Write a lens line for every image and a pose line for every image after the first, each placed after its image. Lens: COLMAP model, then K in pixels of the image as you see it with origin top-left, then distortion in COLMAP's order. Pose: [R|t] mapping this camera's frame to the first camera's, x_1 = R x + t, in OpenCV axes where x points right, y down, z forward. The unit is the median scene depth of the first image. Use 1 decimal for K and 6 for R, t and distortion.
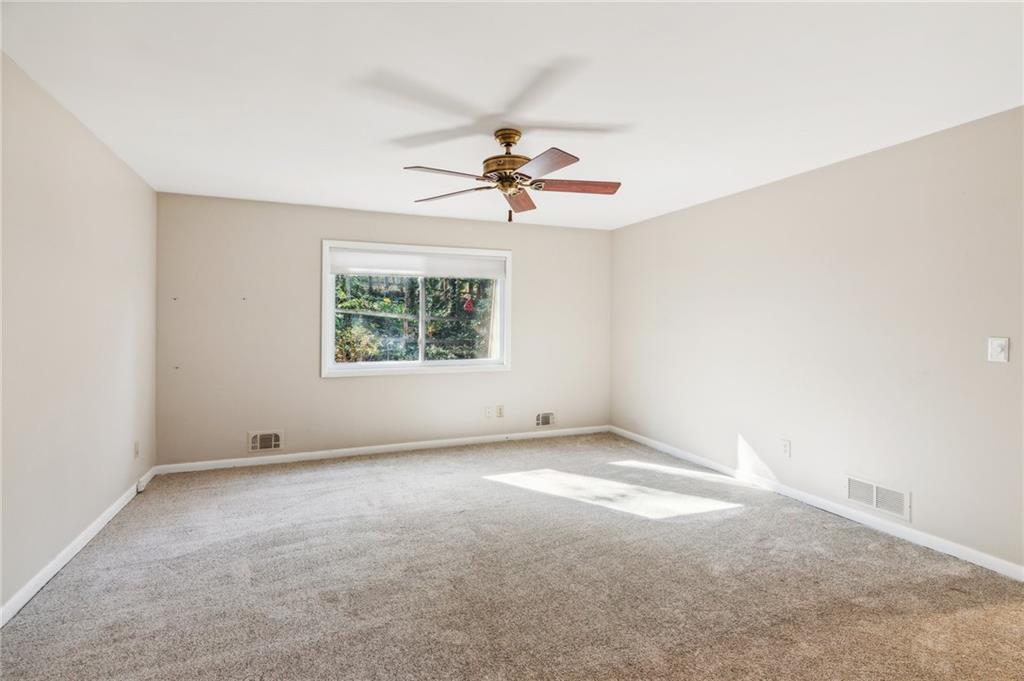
lens RADIAL K [[497.9, 0, 514.2], [0, 497.9, 329.7], [0, 0, 1]] dist [0.000557, 0.000113]
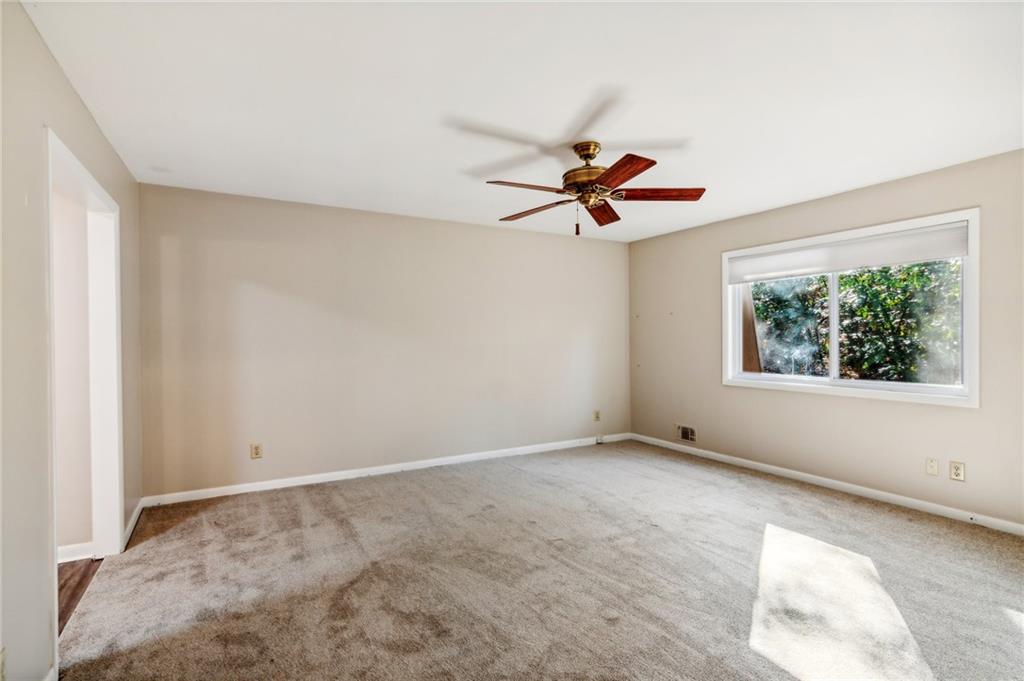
lens RADIAL K [[490.6, 0, 512.0], [0, 490.6, 340.5], [0, 0, 1]] dist [0.001060, 0.000213]
pose [[0.135395, 0.006800, -0.990768, 0.633933], [-0.001908, 0.999976, 0.006603, -0.001383], [0.990790, 0.000996, 0.135405, 0.467390]]
